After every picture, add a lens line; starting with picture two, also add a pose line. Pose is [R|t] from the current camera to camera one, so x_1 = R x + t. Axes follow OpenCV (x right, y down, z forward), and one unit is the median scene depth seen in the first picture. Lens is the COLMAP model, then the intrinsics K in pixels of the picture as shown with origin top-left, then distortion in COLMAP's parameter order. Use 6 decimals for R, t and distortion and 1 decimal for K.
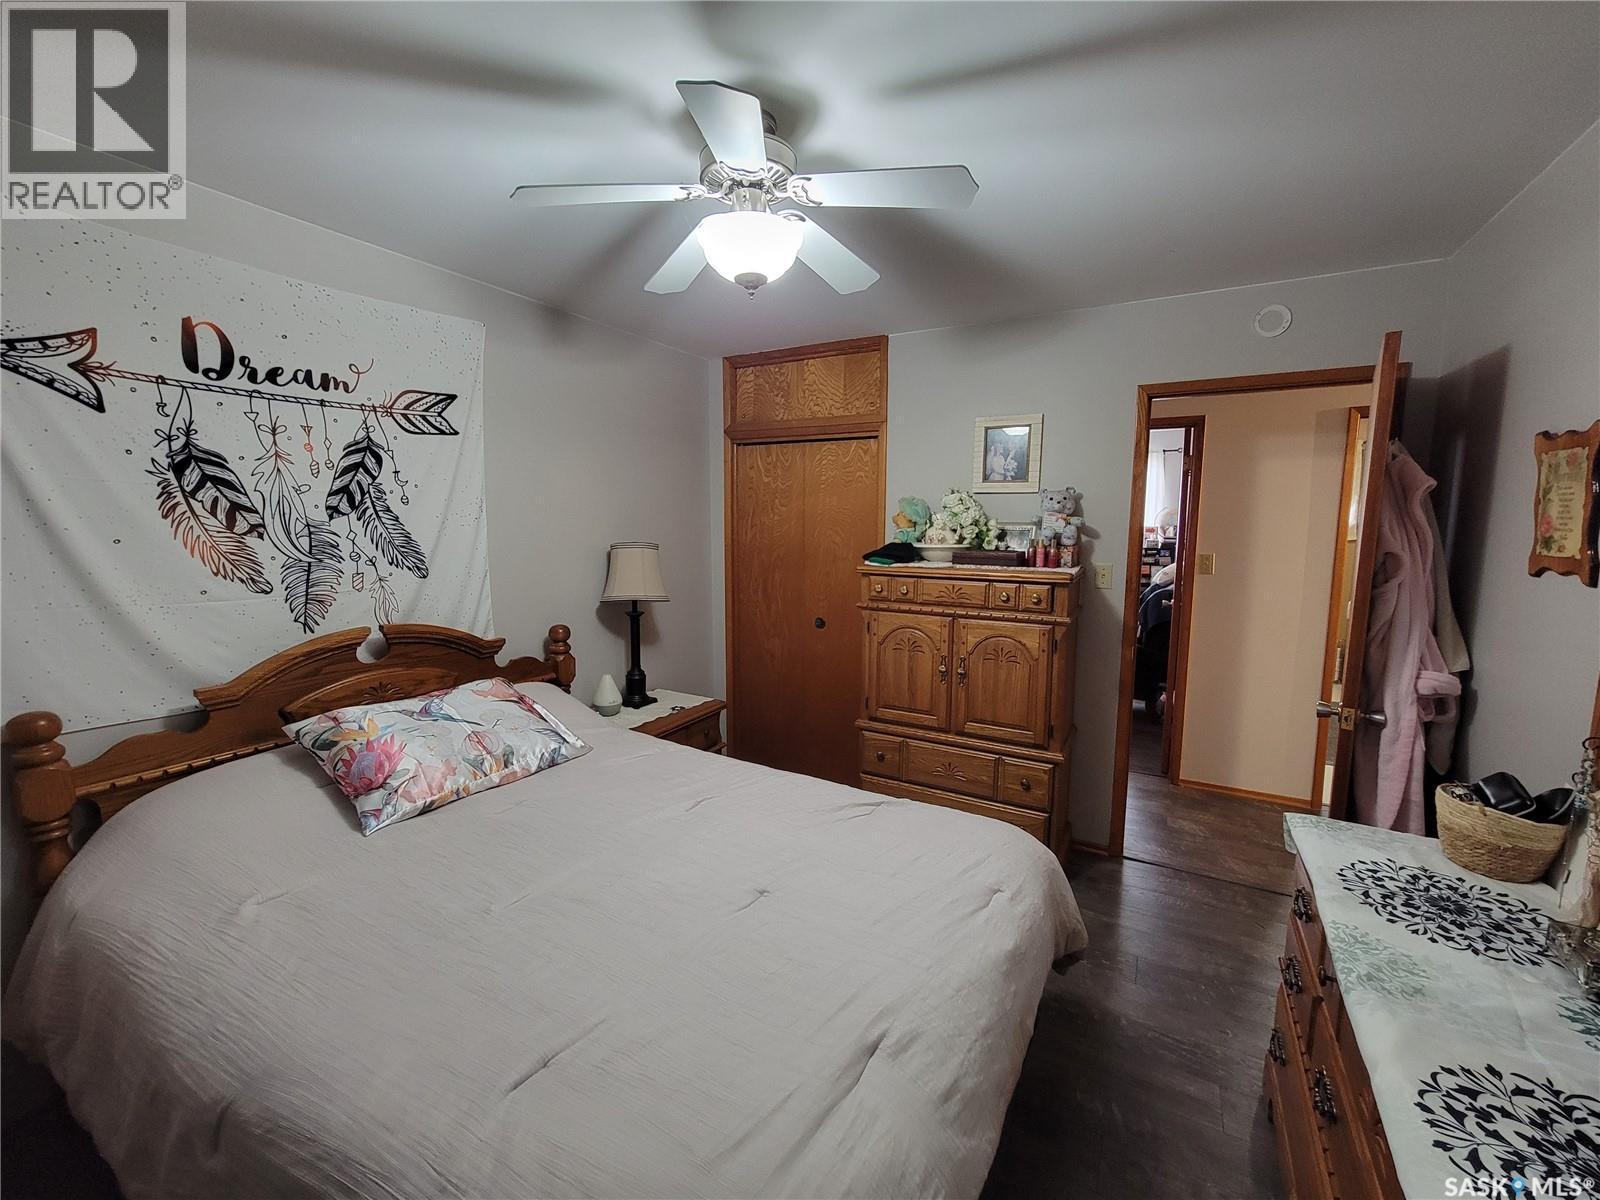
lens RADIAL K [[654.1, 0, 797.1], [0, 654.1, 593.1], [0, 0, 1]] dist [-0.002144, 0.000856]
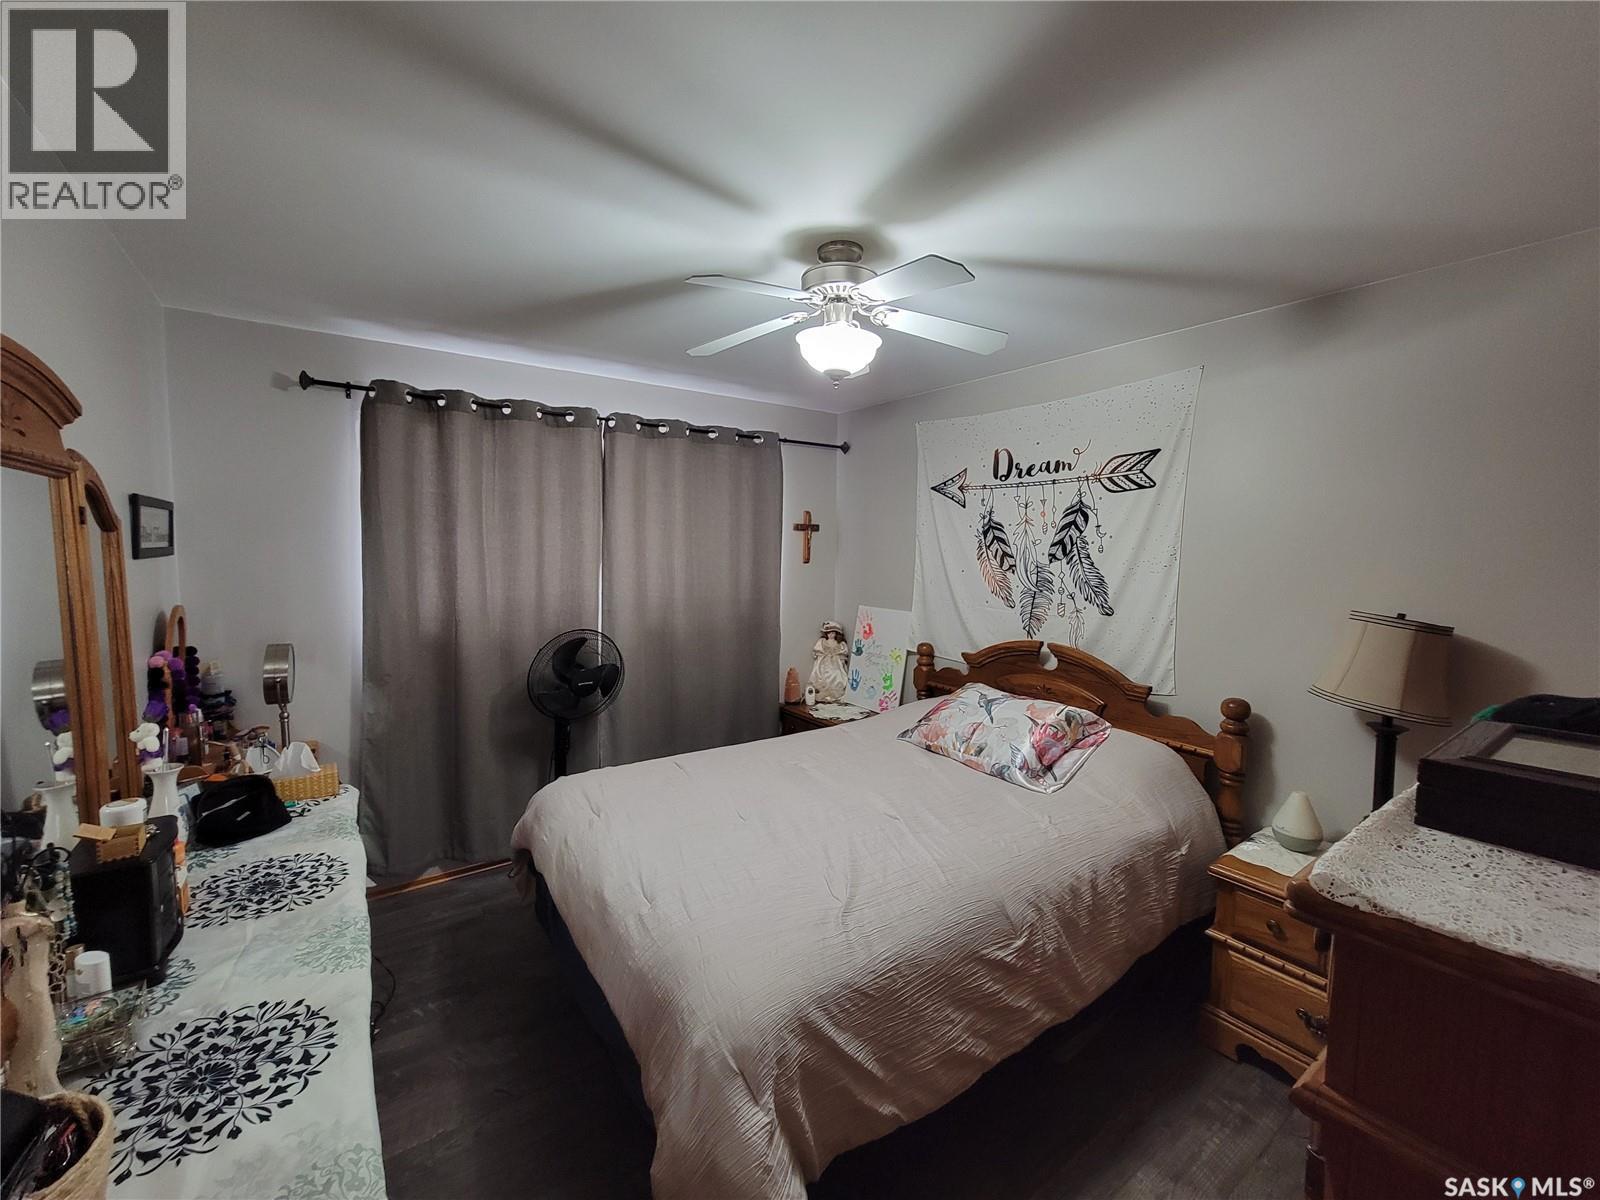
lens RADIAL K [[654.1, 0, 797.1], [0, 654.1, 593.1], [0, 0, 1]] dist [-0.002144, 0.000856]
pose [[-0.417056, 0.061789, -0.906778, 0.799695], [-0.114094, 0.986235, 0.119679, -0.155461], [0.901691, 0.153371, -0.404265, 1.087048]]
